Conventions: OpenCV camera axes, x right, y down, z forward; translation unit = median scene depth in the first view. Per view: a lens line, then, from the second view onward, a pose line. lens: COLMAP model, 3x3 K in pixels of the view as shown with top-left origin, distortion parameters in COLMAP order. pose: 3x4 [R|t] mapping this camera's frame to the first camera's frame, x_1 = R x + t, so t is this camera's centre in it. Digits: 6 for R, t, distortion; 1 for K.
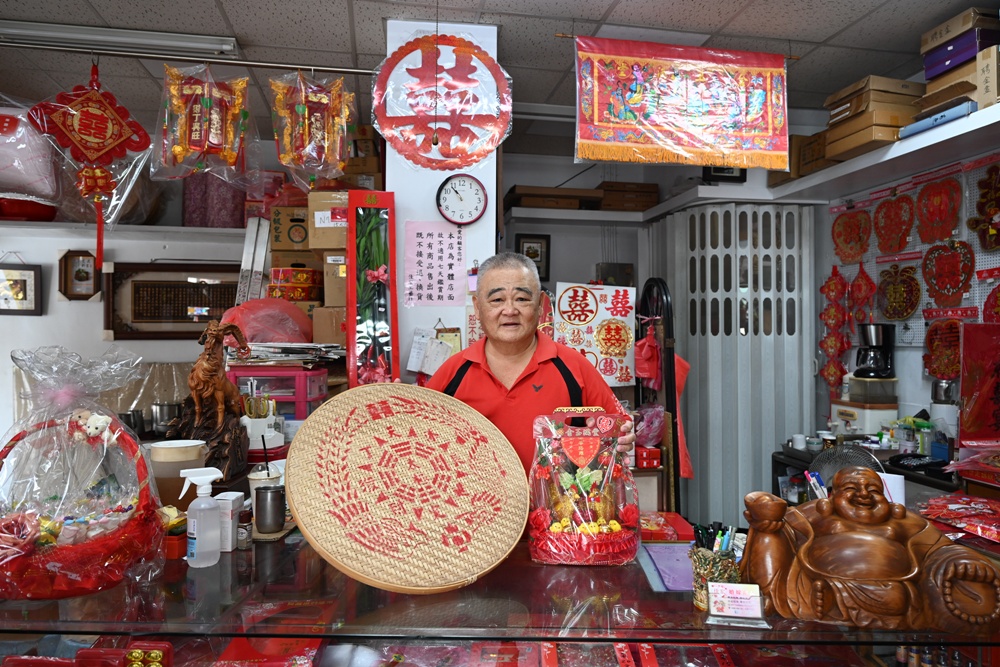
lens RADIAL K [[686.2, 0, 499.6], [0, 686.2, 338.8], [0, 0, 1]] dist [0.001152, 0.000071]
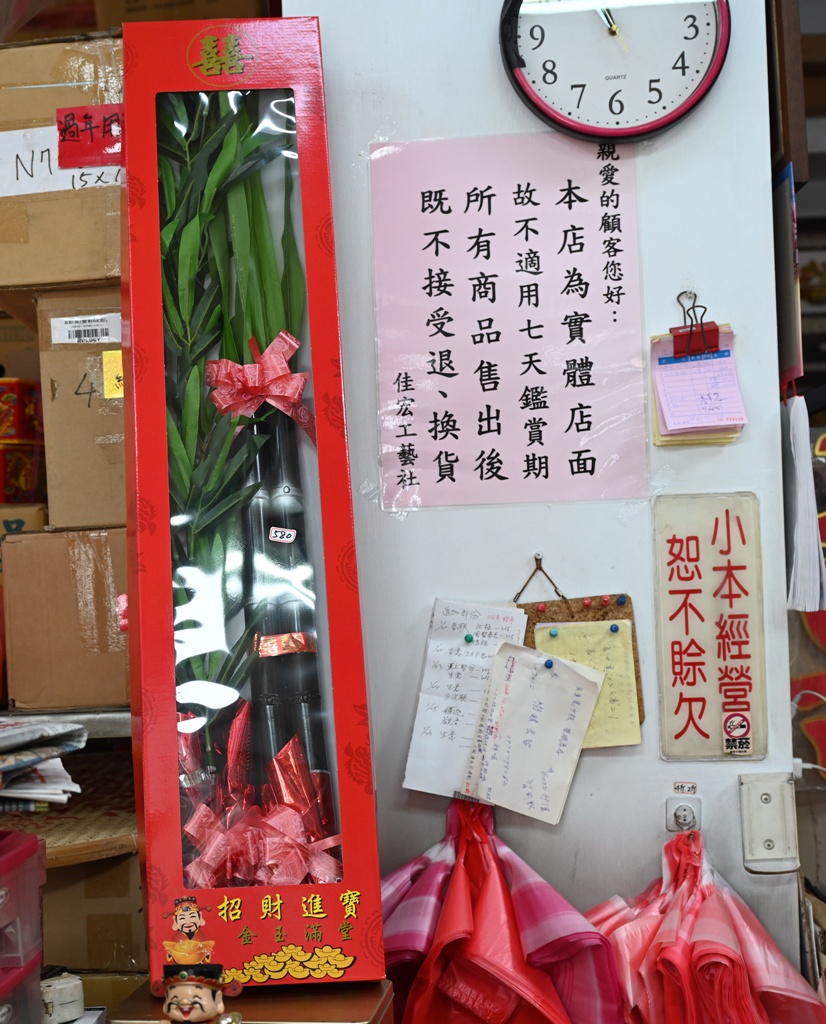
lens RADIAL K [[1342.6, 0, 412.4], [0, 1342.6, 510.4], [0, 0, 1]] dist [0.017328, 0.000000]
pose [[0.993813, -0.045611, -0.101271, -0.082959], [0.043799, 0.998839, -0.020049, -0.038432], [0.102068, 0.015489, 0.994657, 0.551988]]
